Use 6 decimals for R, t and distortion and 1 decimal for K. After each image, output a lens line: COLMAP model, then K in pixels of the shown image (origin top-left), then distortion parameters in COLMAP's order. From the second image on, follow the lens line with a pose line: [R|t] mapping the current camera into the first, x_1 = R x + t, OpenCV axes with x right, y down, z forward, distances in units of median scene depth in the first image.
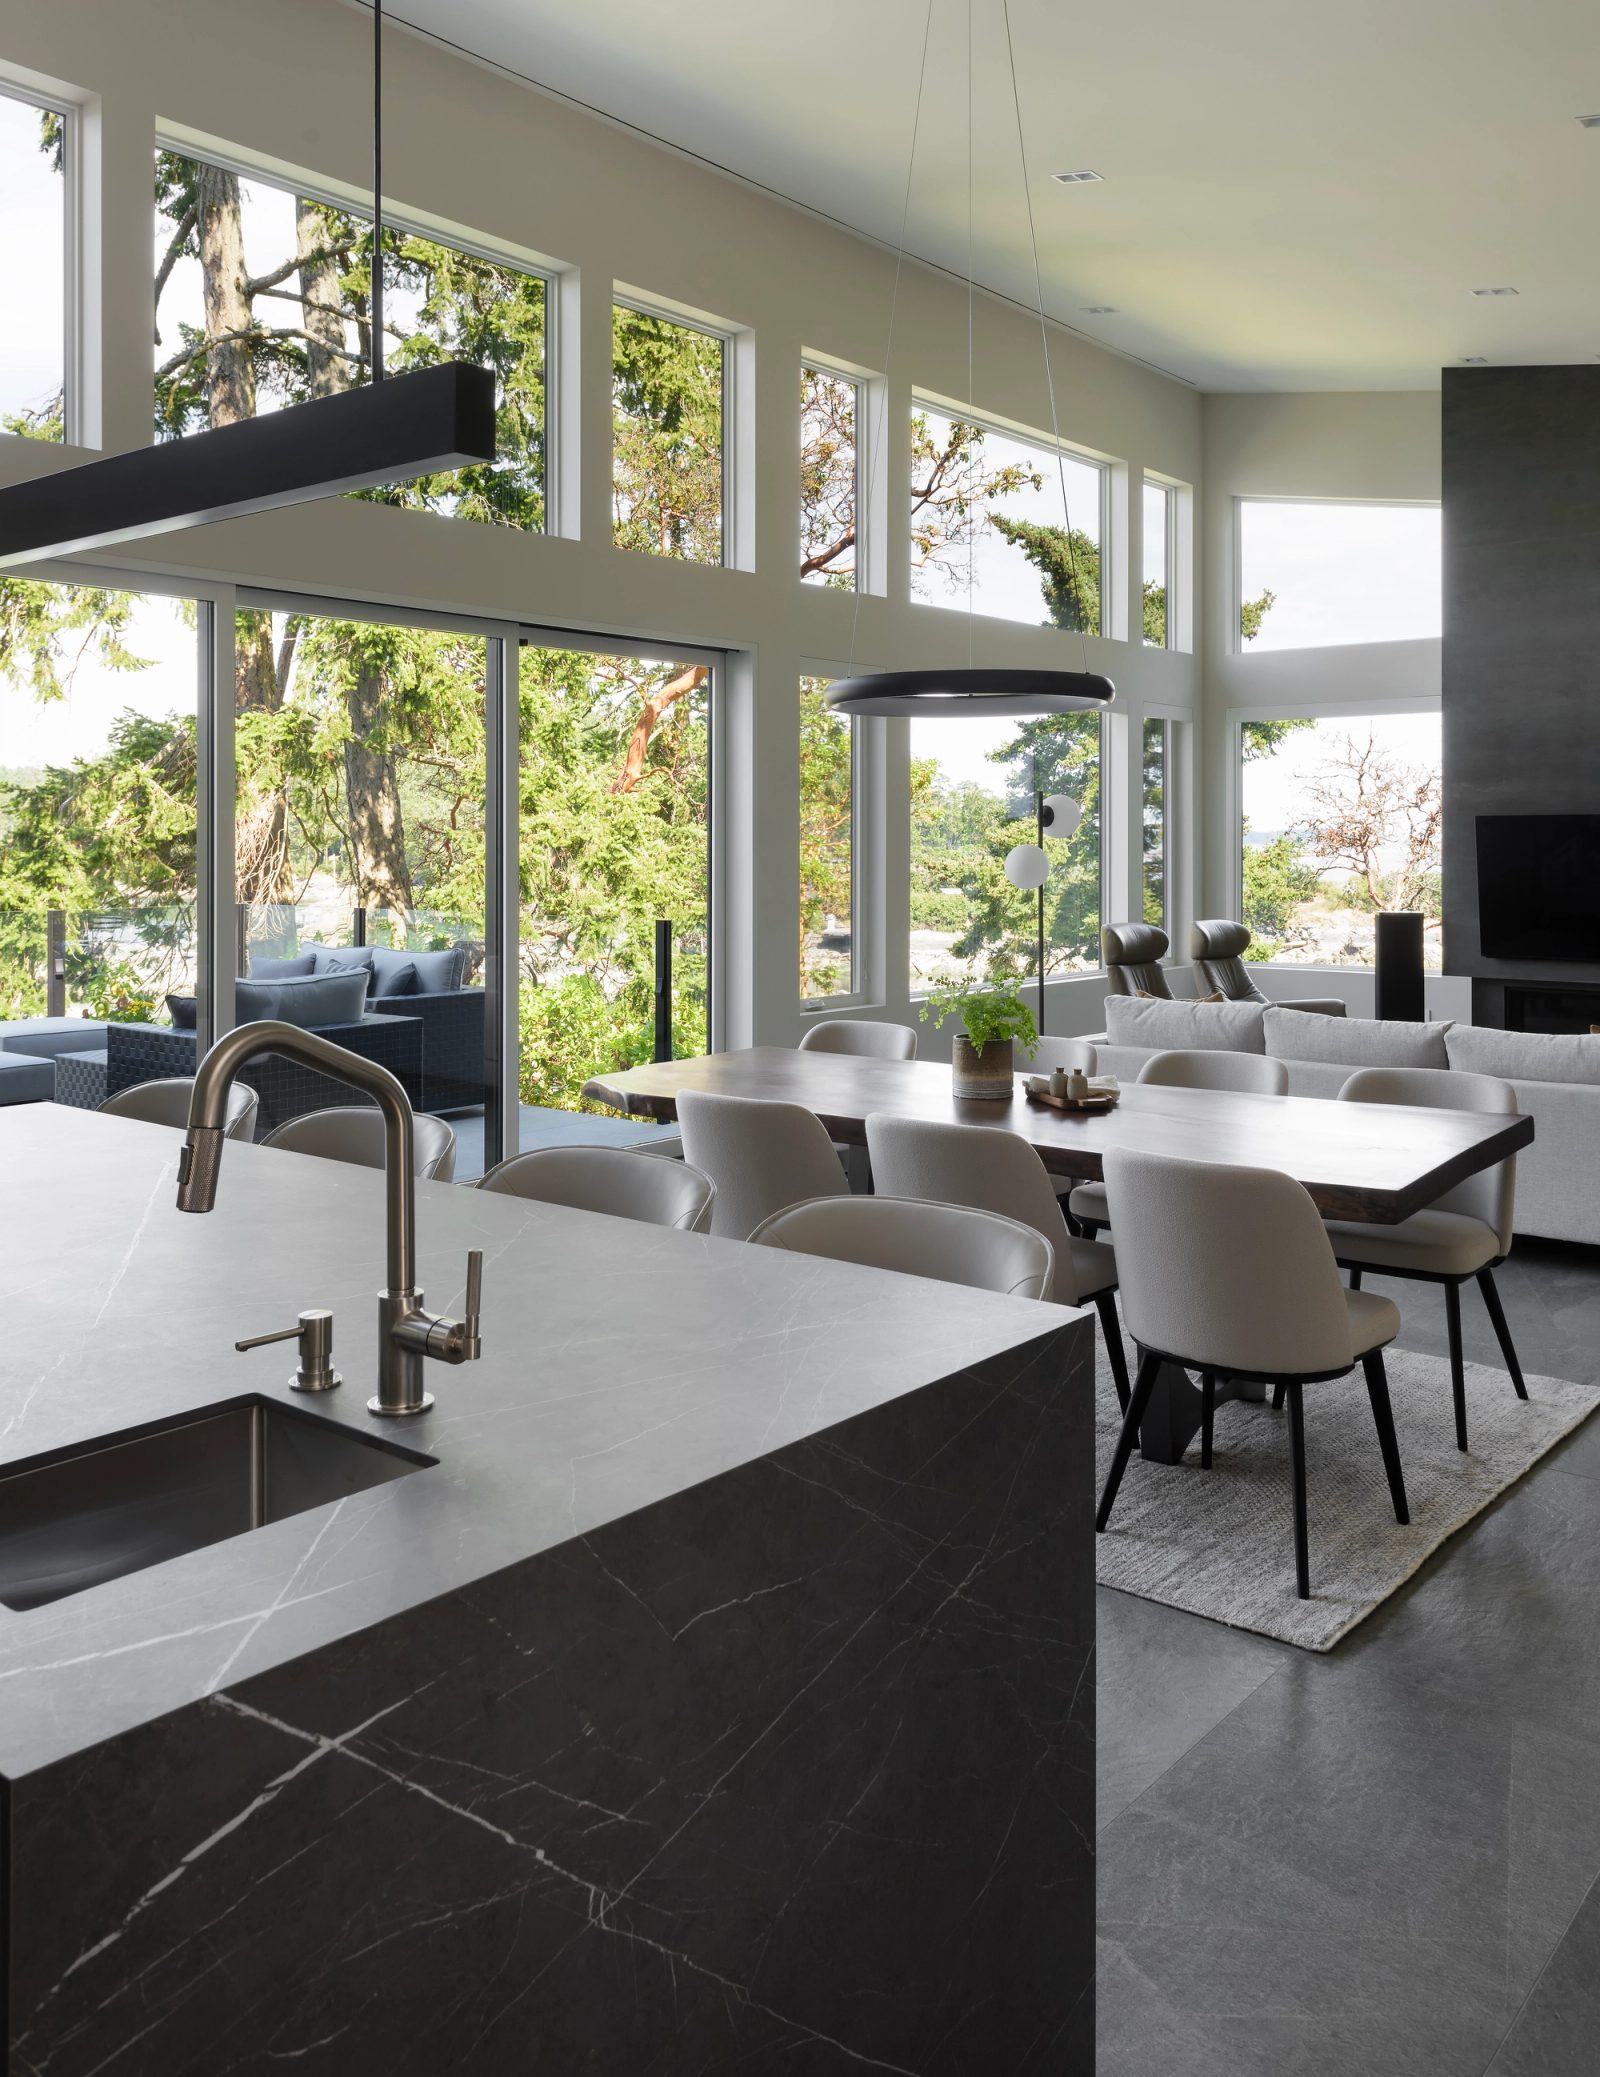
lens RADIAL K [[1628.1, 0, 800.0], [0, 1628.1, 1038.5], [0, 0, 1]] dist [0.002177, 0.001571]
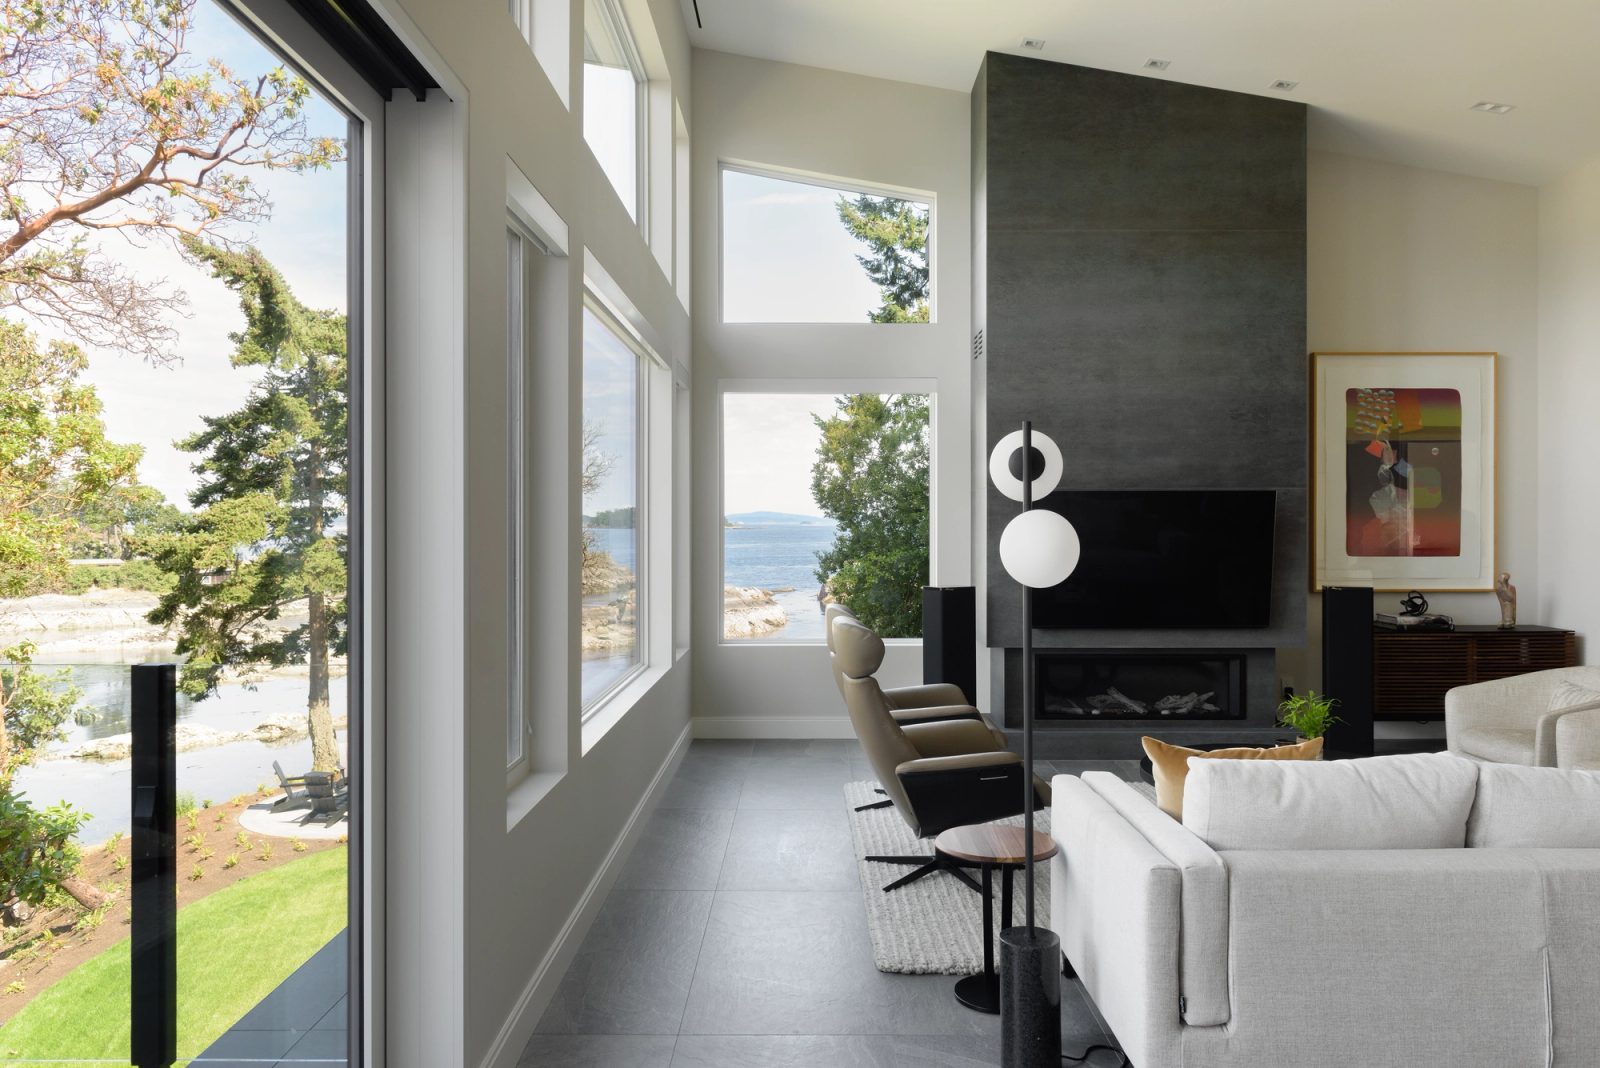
lens RADIAL K [[1076.4, 0, 801.9], [0, 1076.4, 569.2], [0, 0, 1]] dist [0.000314, 0.001263]
pose [[0.766318, -0.026391, 0.641920, -0.036967], [0.075424, 0.995942, -0.049095, -0.018559], [-0.638019, 0.086038, 0.765199, 0.164305]]
